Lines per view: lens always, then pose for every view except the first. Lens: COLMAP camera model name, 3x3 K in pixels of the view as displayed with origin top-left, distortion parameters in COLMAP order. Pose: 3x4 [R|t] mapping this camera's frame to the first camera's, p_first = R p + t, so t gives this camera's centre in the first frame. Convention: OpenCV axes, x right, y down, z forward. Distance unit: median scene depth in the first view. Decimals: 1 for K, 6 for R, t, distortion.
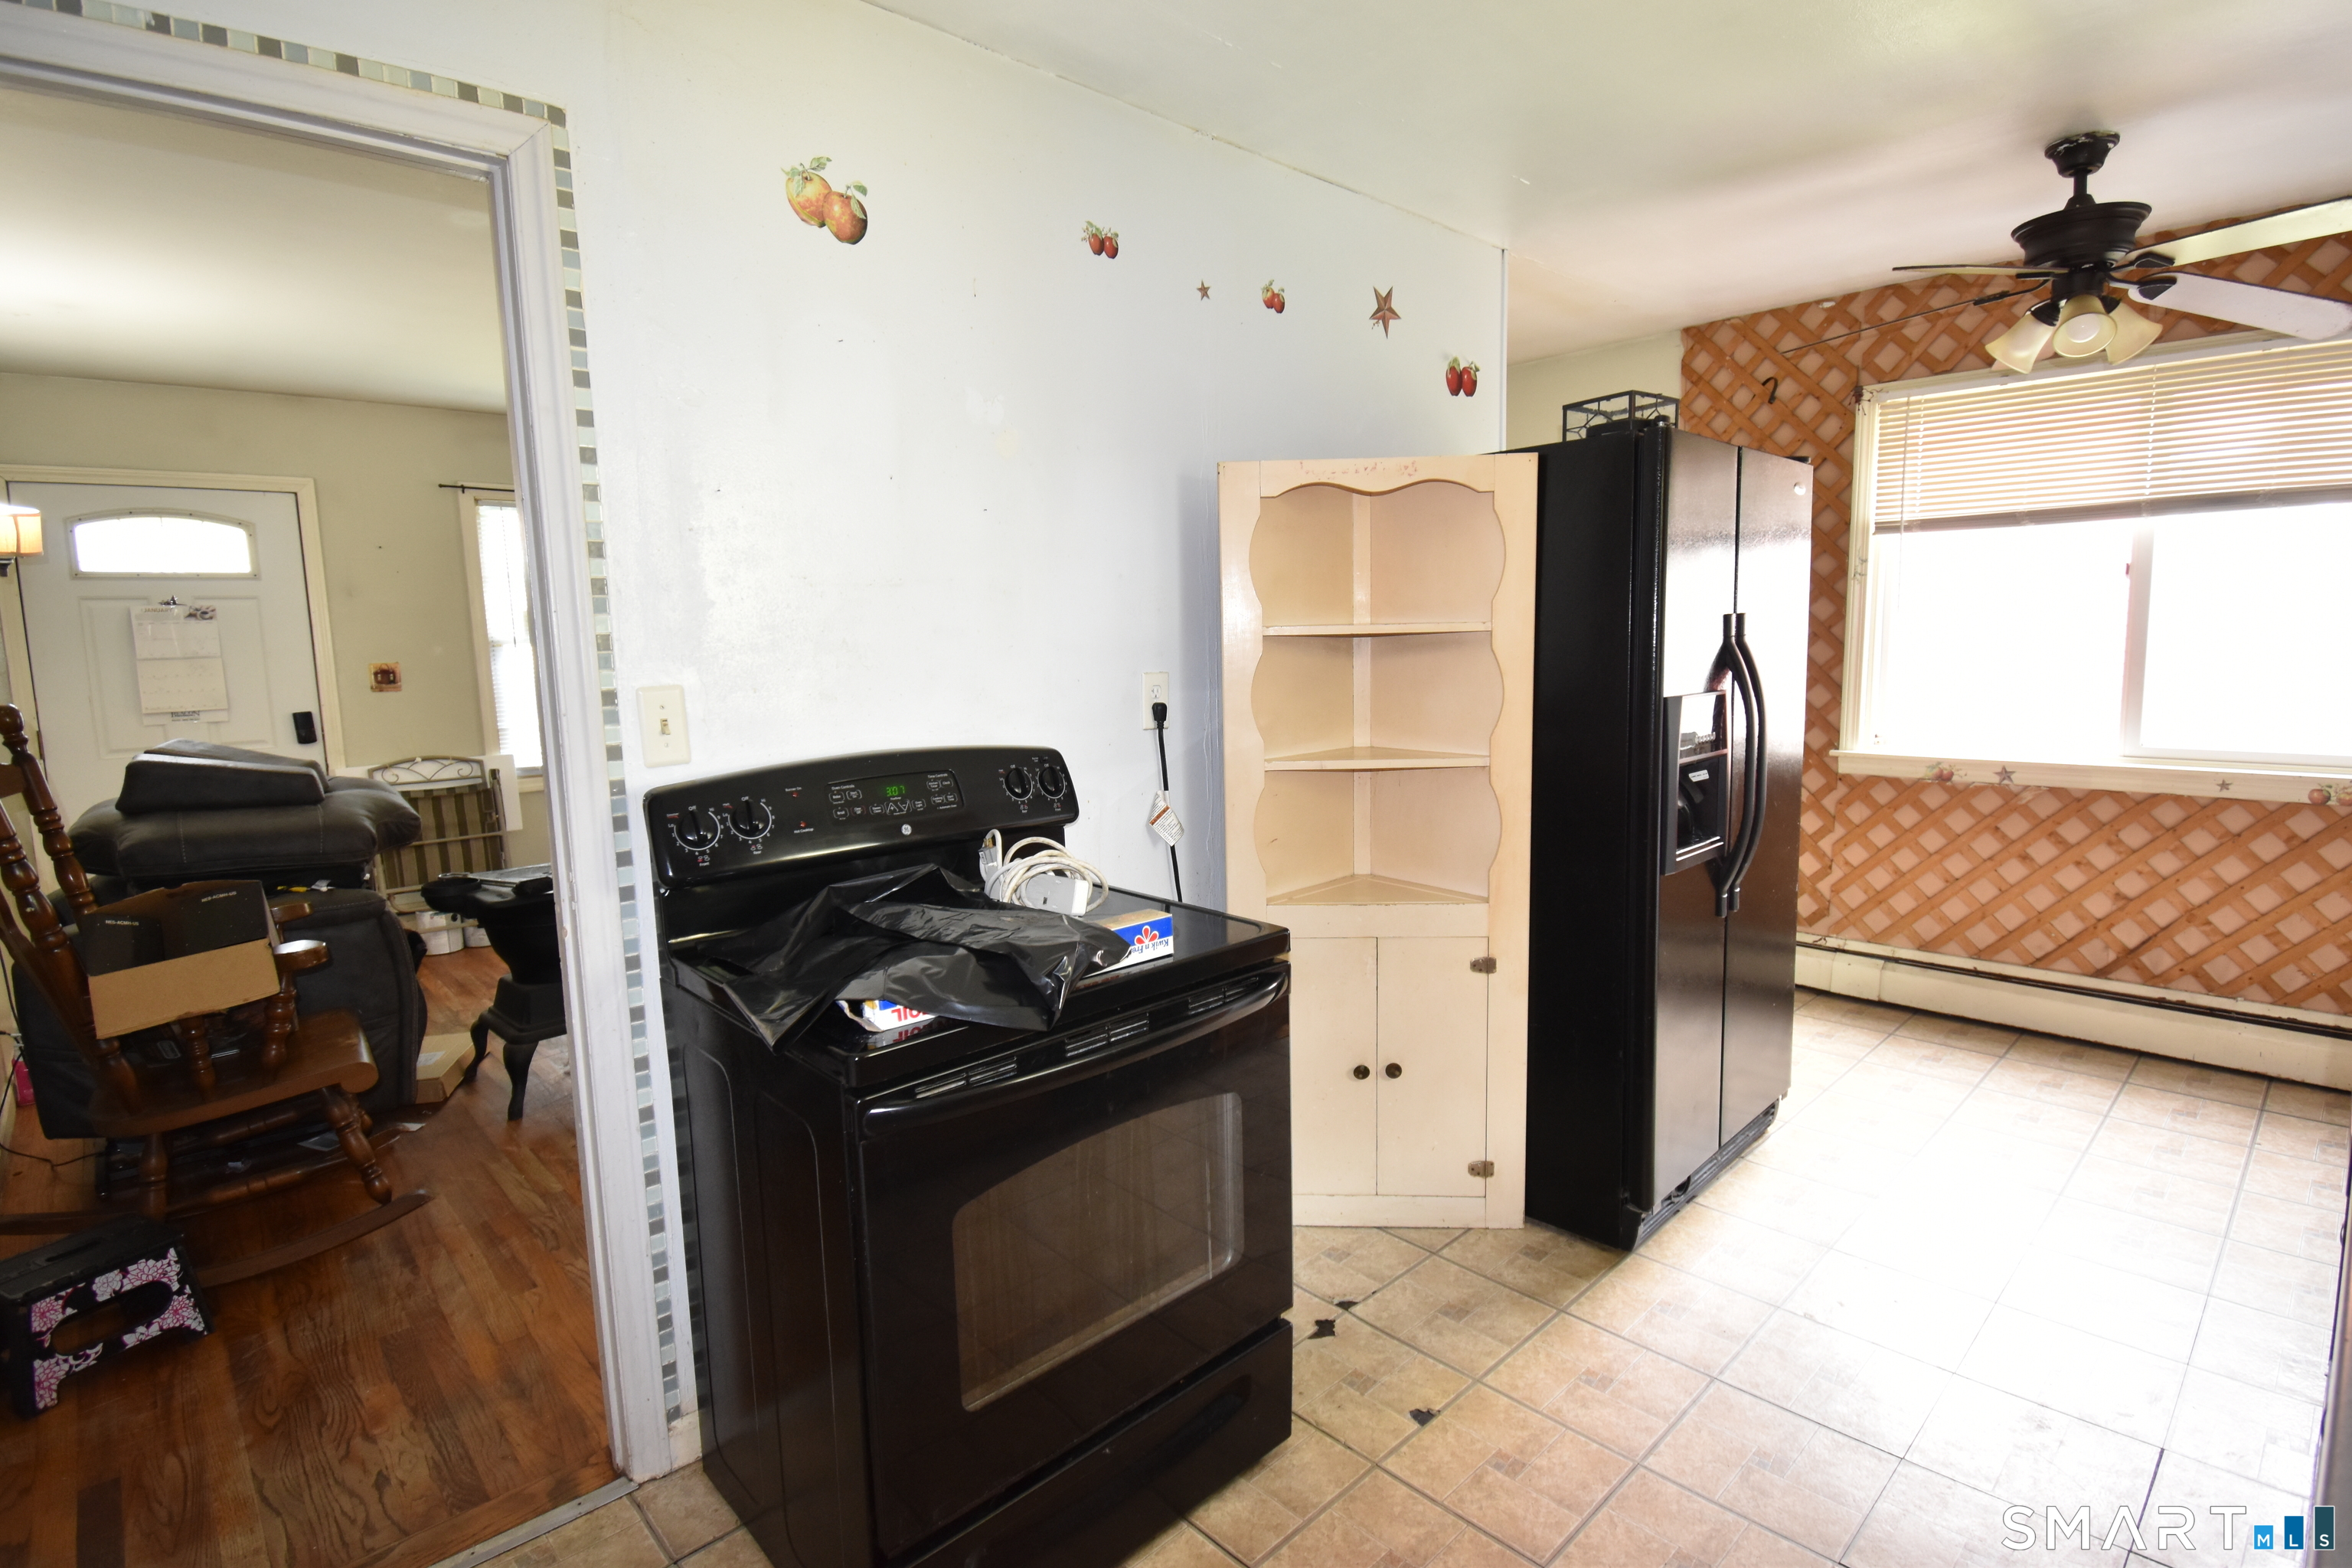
lens RADIAL K [[1148.7, 0, 1183.3], [0, 1148.7, 783.3], [0, 0, 1]] dist [0.014825, -0.023743]
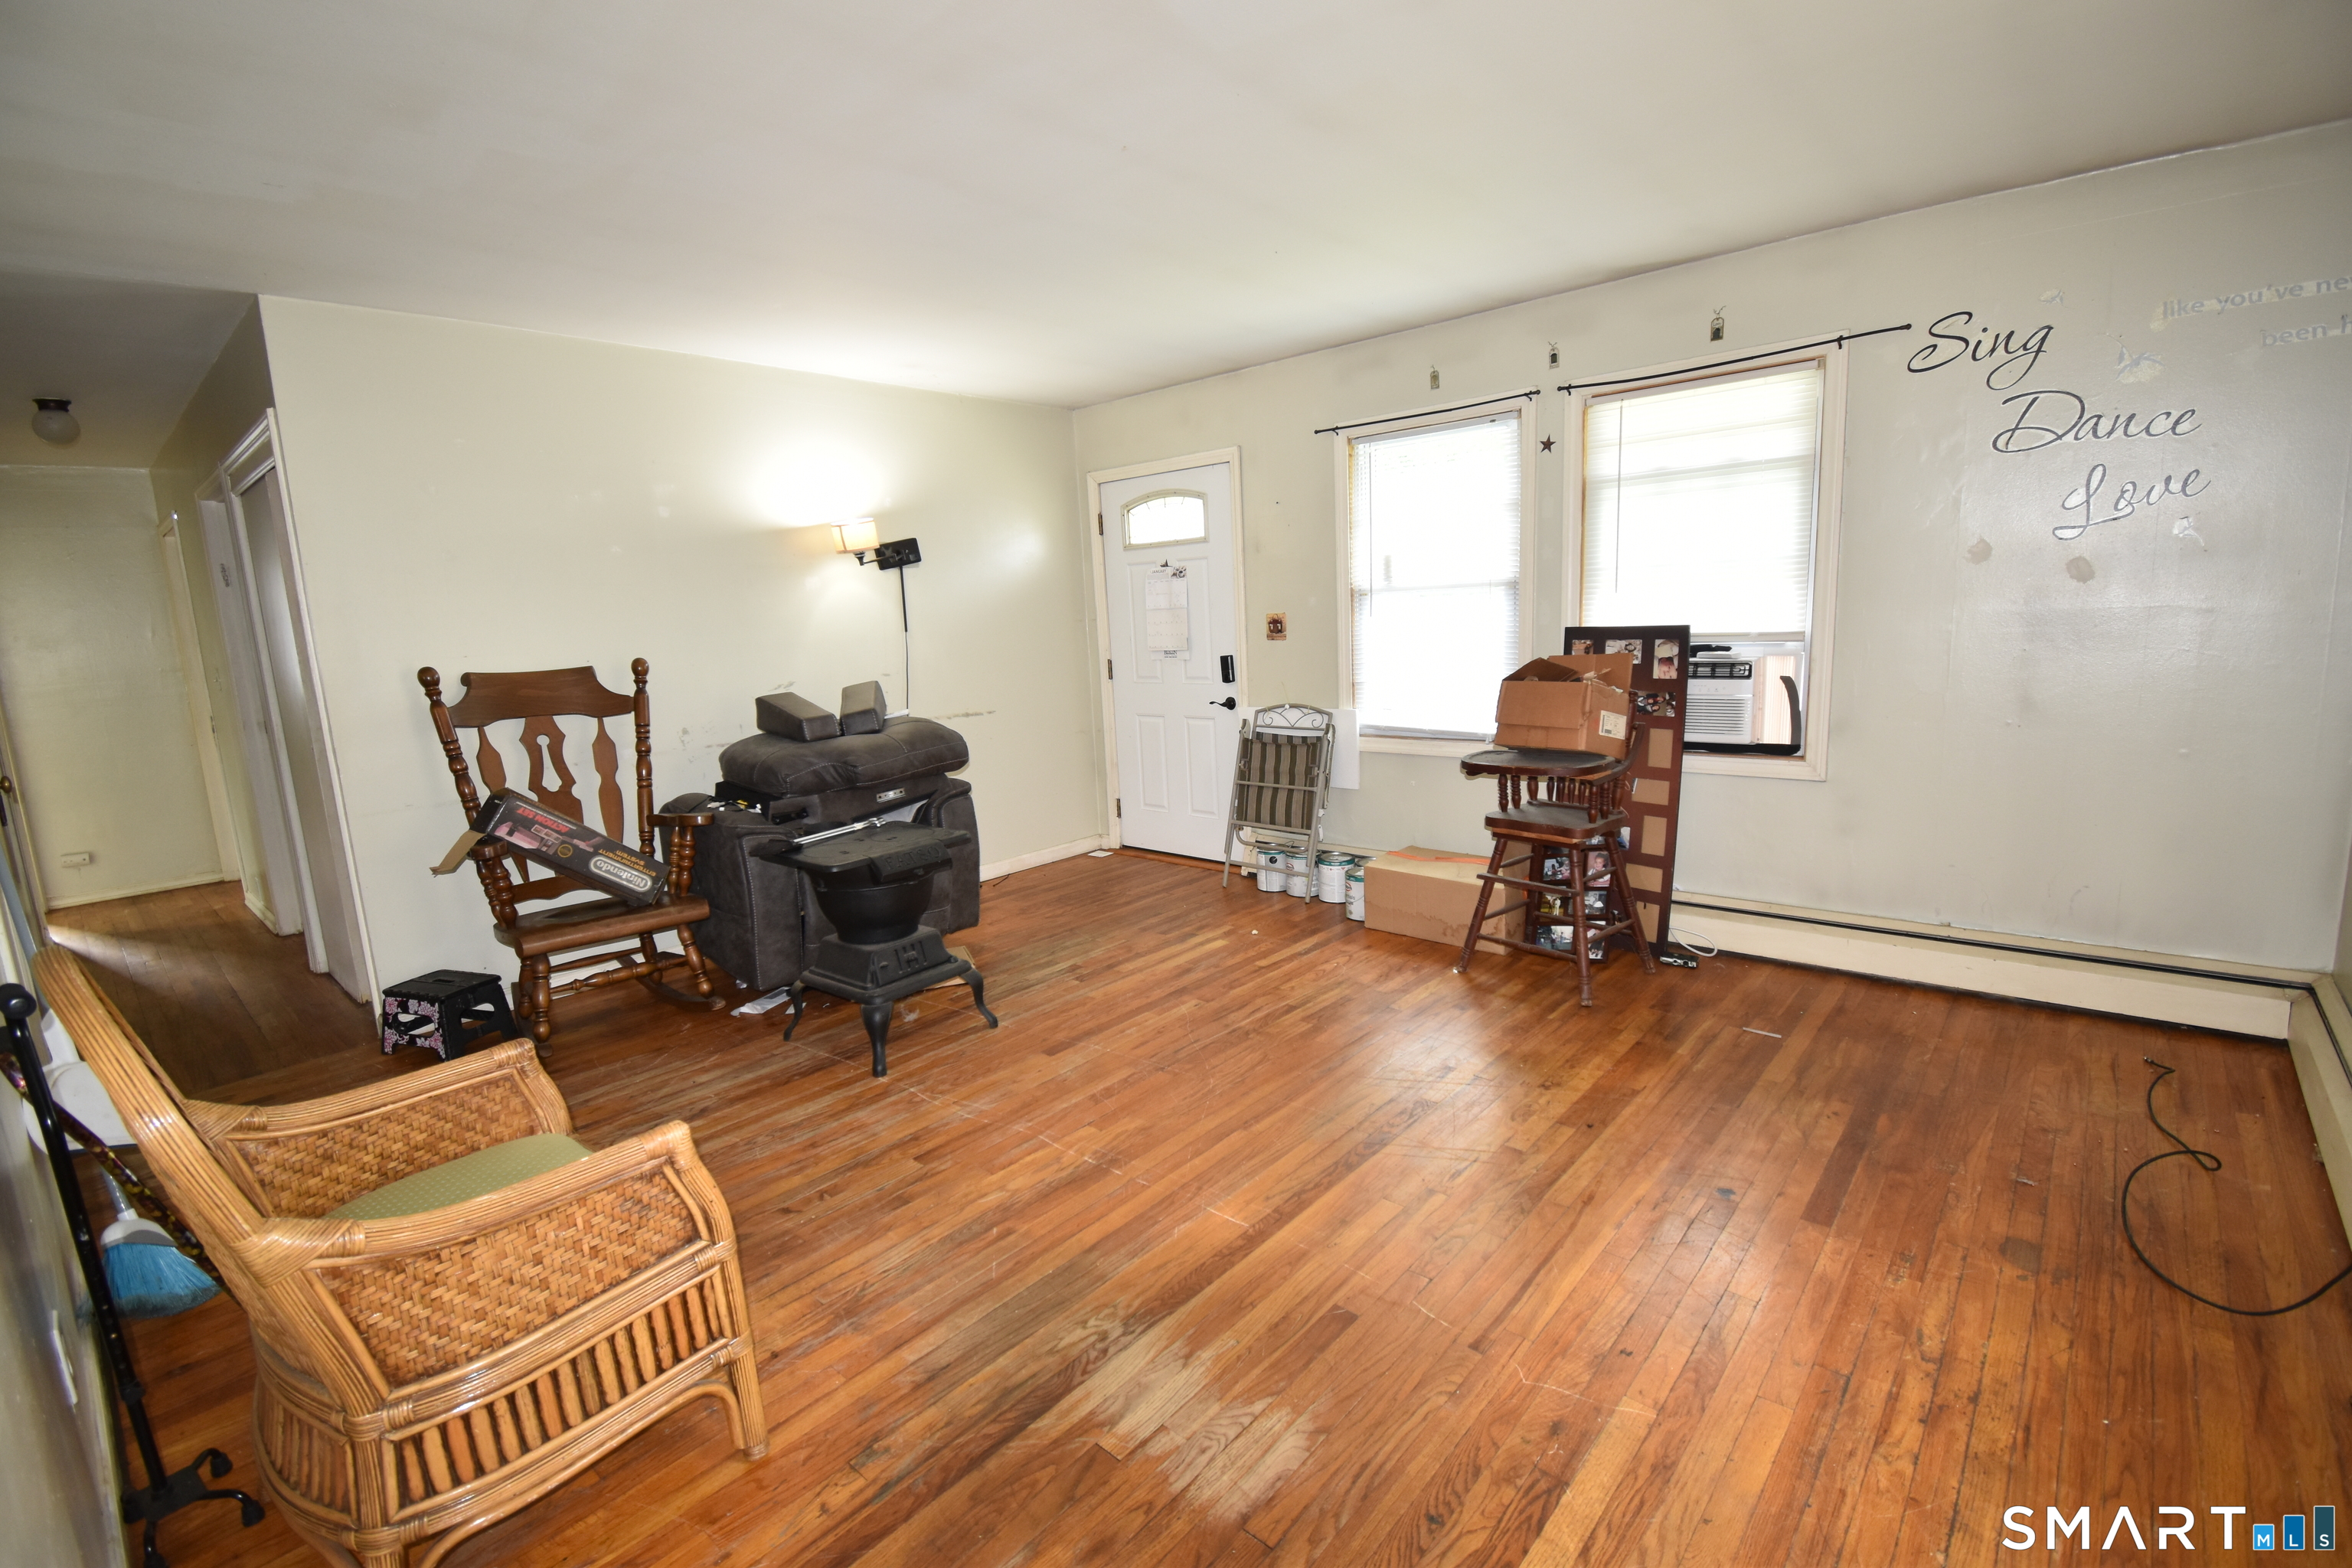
lens RADIAL K [[1049.2, 0, 1176.0], [0, 1049.2, 784.0], [0, 0, 1]] dist [0.038306, -0.036018]
pose [[0.093210, 0.183858, -0.978523, 0.569753], [-0.081931, 0.980885, 0.176498, -0.226974], [0.992270, 0.063720, 0.106492, 1.622819]]
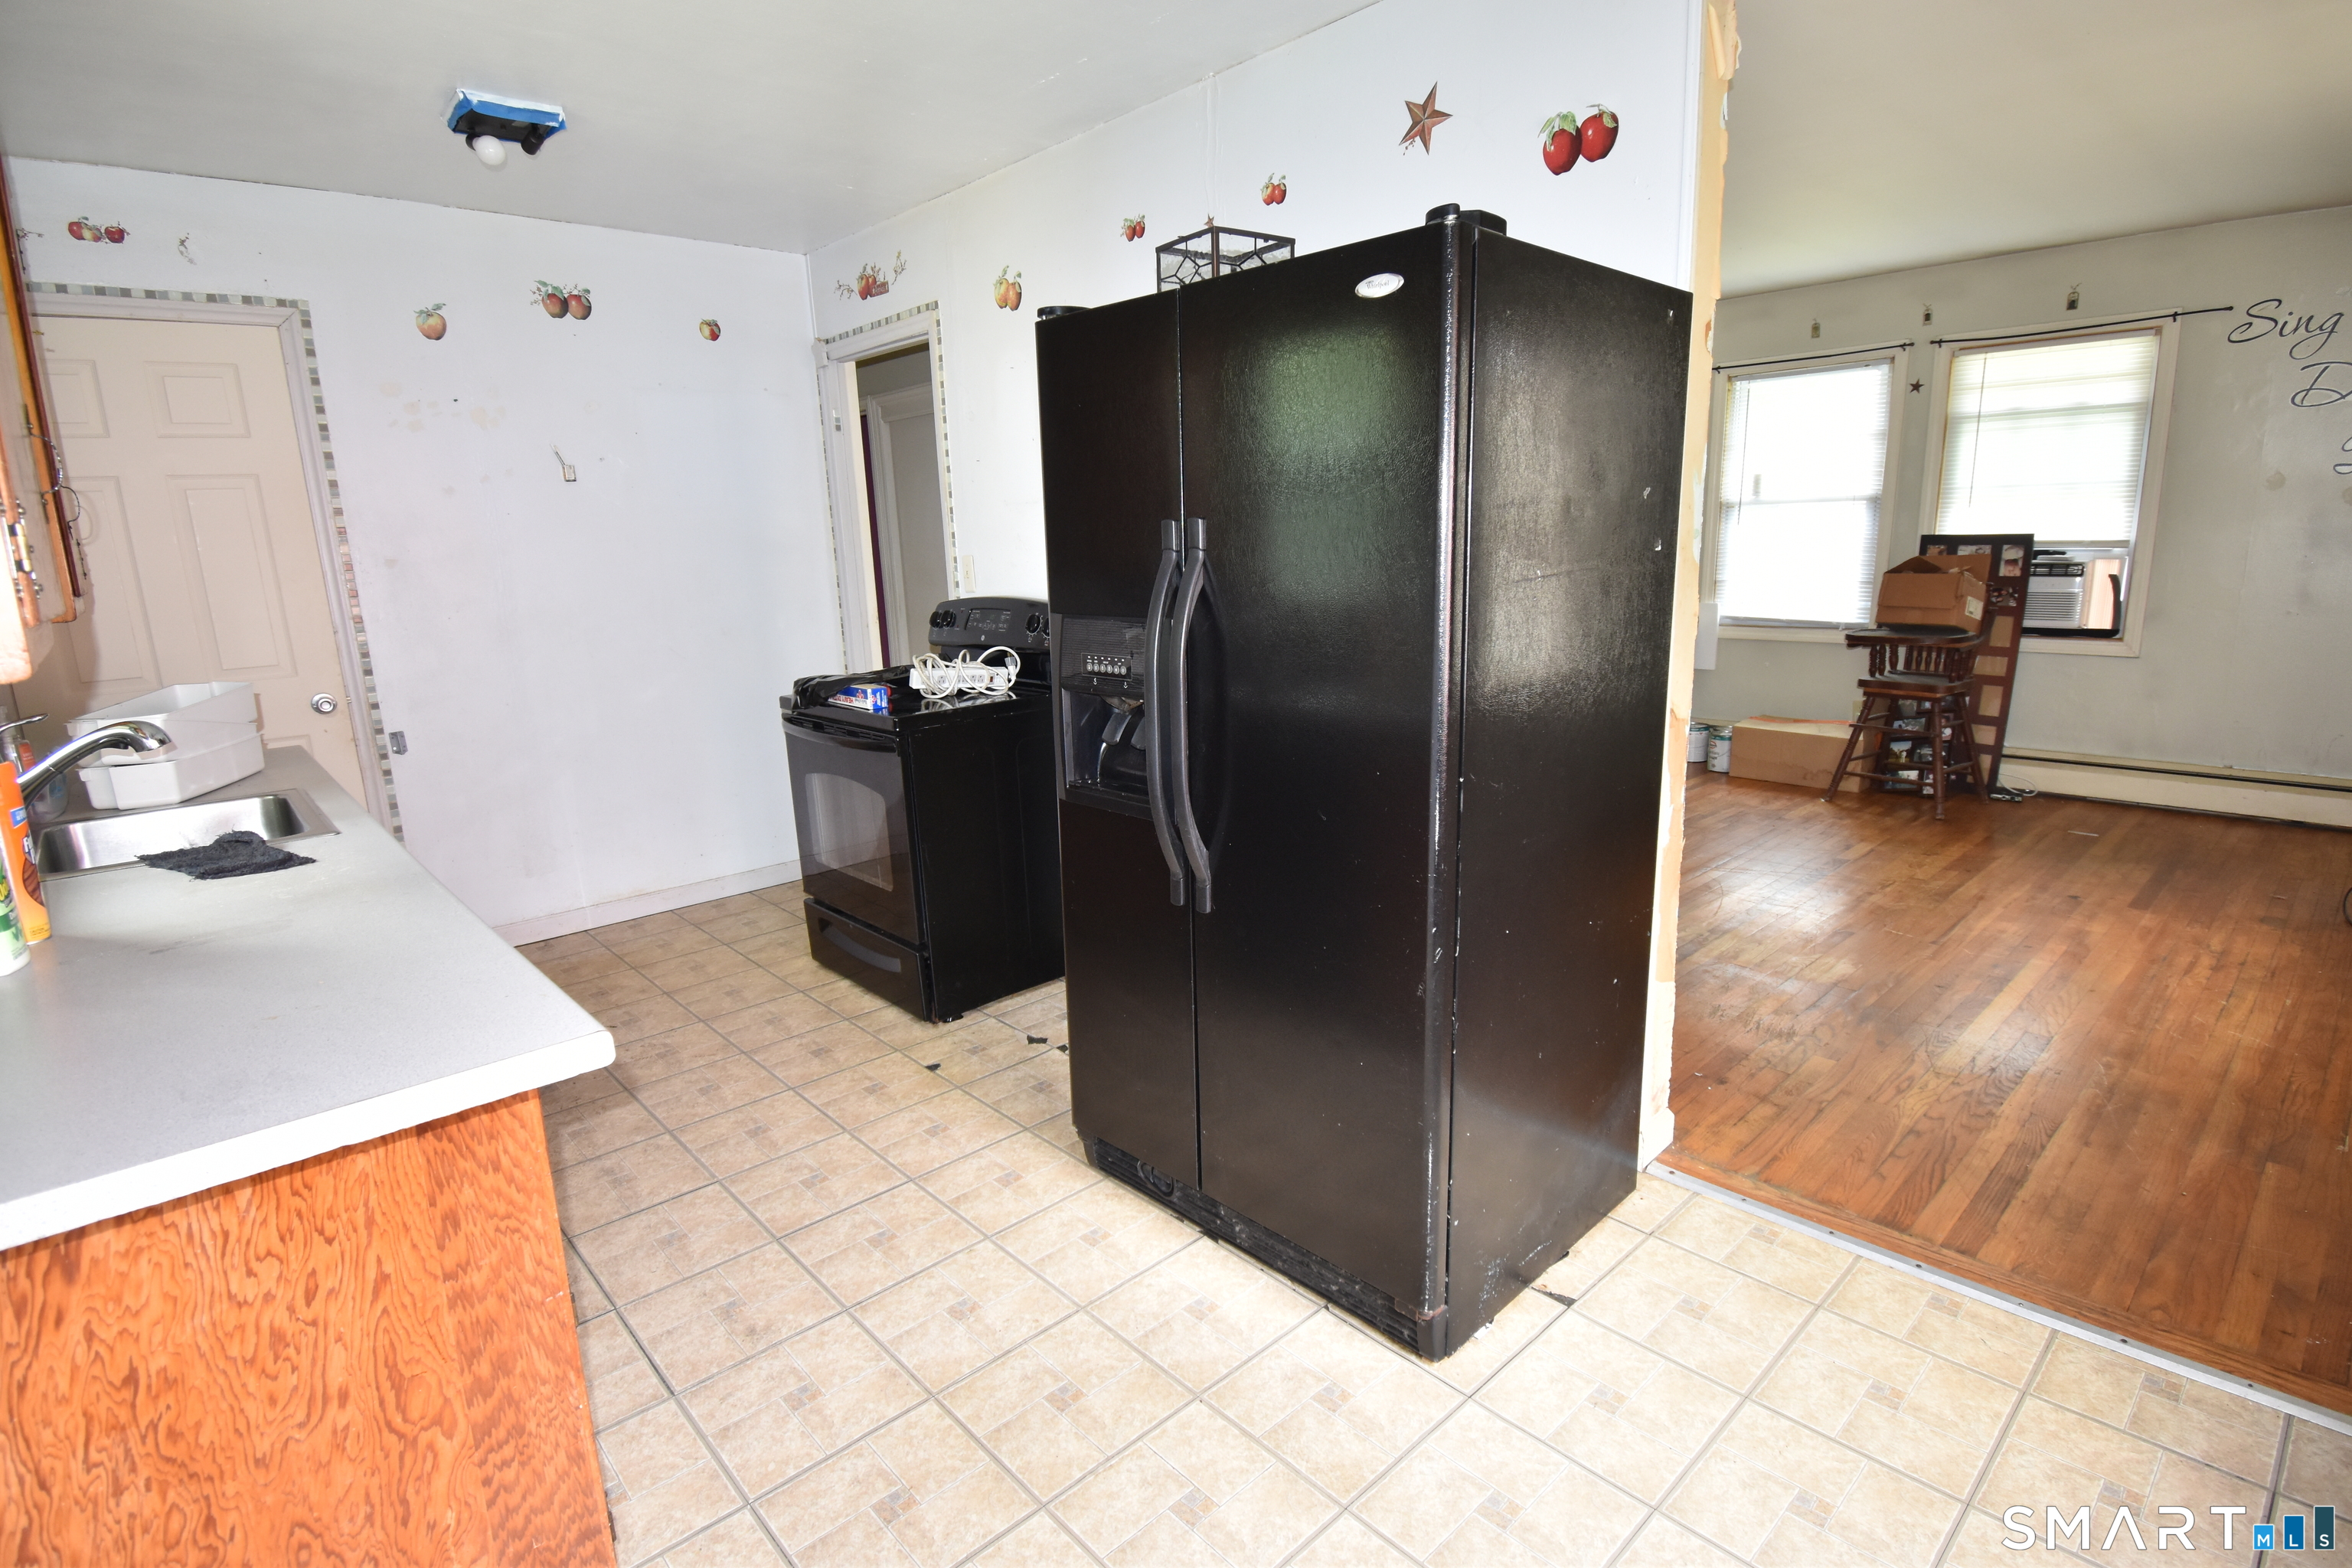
lens RADIAL K [[1148.7, 0, 1183.3], [0, 1148.7, 783.3], [0, 0, 1]] dist [0.014825, -0.023743]
pose [[-0.012904, 0.237366, -0.971334, 1.247011], [-0.094557, 0.966773, 0.237508, -0.157835], [0.995436, 0.094911, 0.009969, 1.006060]]
